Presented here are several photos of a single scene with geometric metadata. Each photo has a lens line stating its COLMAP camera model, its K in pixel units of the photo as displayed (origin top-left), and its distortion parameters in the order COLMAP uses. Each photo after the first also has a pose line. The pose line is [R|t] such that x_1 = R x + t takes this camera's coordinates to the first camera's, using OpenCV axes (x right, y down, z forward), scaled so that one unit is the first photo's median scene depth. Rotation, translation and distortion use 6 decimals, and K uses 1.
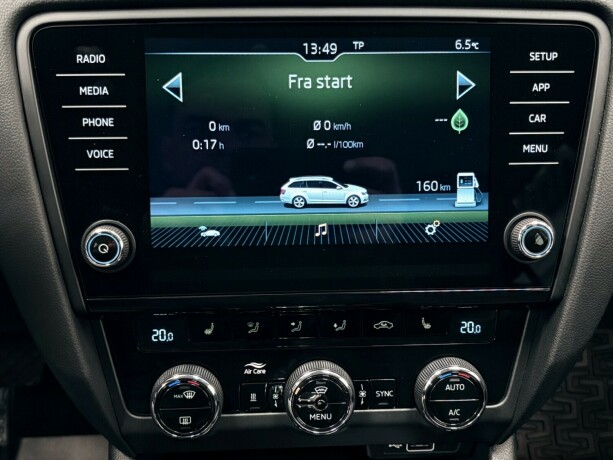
lens RADIAL K [[736.1, 0, 309.1], [0, 736.1, 230.4], [0, 0, 1]] dist [-0.000109, 0.000000]
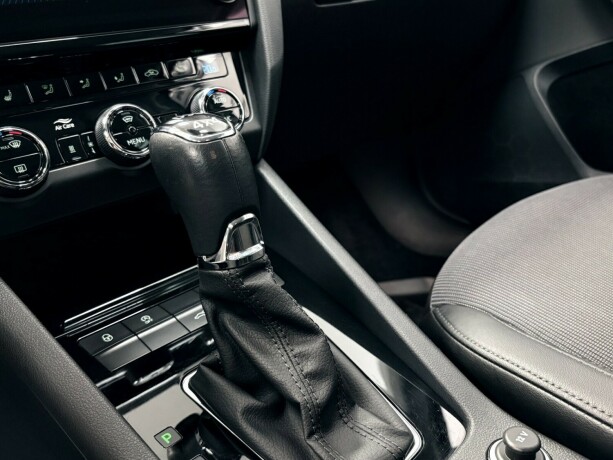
lens RADIAL K [[558.7, 0, 308.1], [0, 558.7, 232.2], [0, 0, 1]] dist [0.013082, 0.000000]
pose [[0.757530, -0.322023, 0.567847, -0.339882], [0.408389, 0.912397, -0.027391, 0.528896], [-0.509281, 0.252652, 0.822678, 0.136213]]
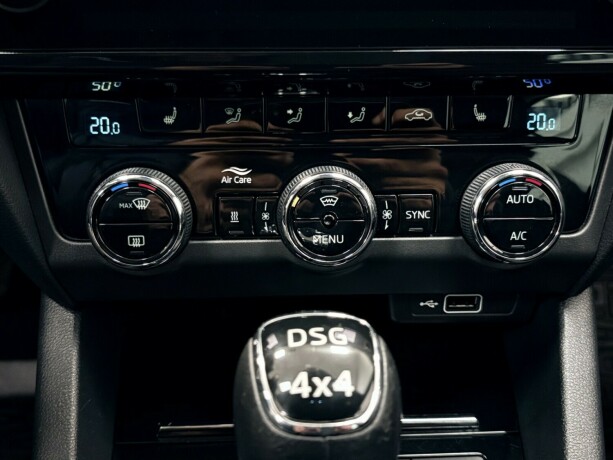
lens RADIAL K [[740.8, 0, 307.4], [0, 740.8, 251.7], [0, 0, 1]] dist [0.029925, 0.000000]
pose [[0.999900, 0.004409, -0.013411, 0.005199], [-0.003721, 0.998699, 0.050859, 0.228336], [0.013618, -0.050804, 0.998616, 0.288198]]
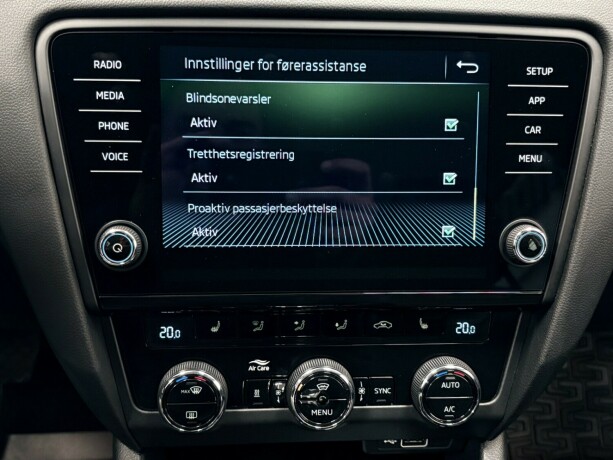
lens RADIAL K [[736.1, 0, 308.3], [0, 736.1, 228.7], [0, 0, 1]] dist [-0.000109, 0.000000]
pose [[0.999431, 0.014578, 0.030418, -0.038987], [-0.014454, 0.999886, -0.004294, -0.001677], [-0.030477, 0.003852, 0.999528, -0.040065]]
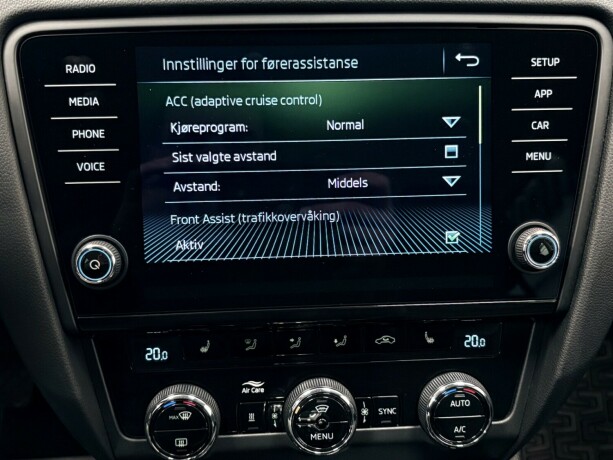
lens RADIAL K [[736.1, 0, 309.6], [0, 736.1, 228.1], [0, 0, 1]] dist [-0.000109, 0.000000]
pose [[0.999814, -0.012563, 0.014645, -0.011102], [0.012889, 0.999666, -0.022381, 0.001793], [-0.014359, 0.022565, 0.999642, 0.030123]]
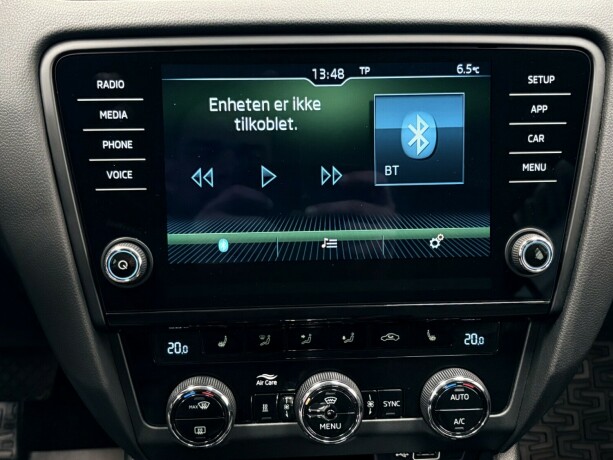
lens RADIAL K [[736.1, 0, 308.7], [0, 736.1, 227.9], [0, 0, 1]] dist [-0.000109, 0.000000]
pose [[0.999987, -0.005035, -0.001245, -0.012164], [0.005005, 0.999725, -0.022913, -0.002439], [0.001360, 0.022907, 0.999737, -0.042944]]
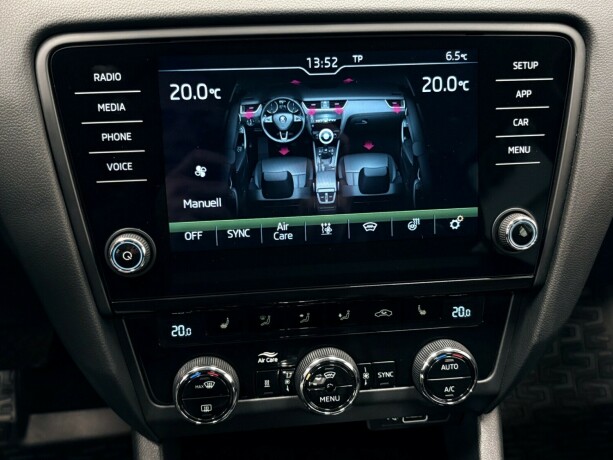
lens RADIAL K [[676.9, 0, 308.8], [0, 676.9, 229.1], [0, 0, 1]] dist [-0.007405, 0.000000]
pose [[0.998023, -0.032347, 0.053895, -0.061690], [0.030010, 0.998598, 0.043614, -0.044774], [-0.055230, -0.041910, 0.997594, 0.005203]]
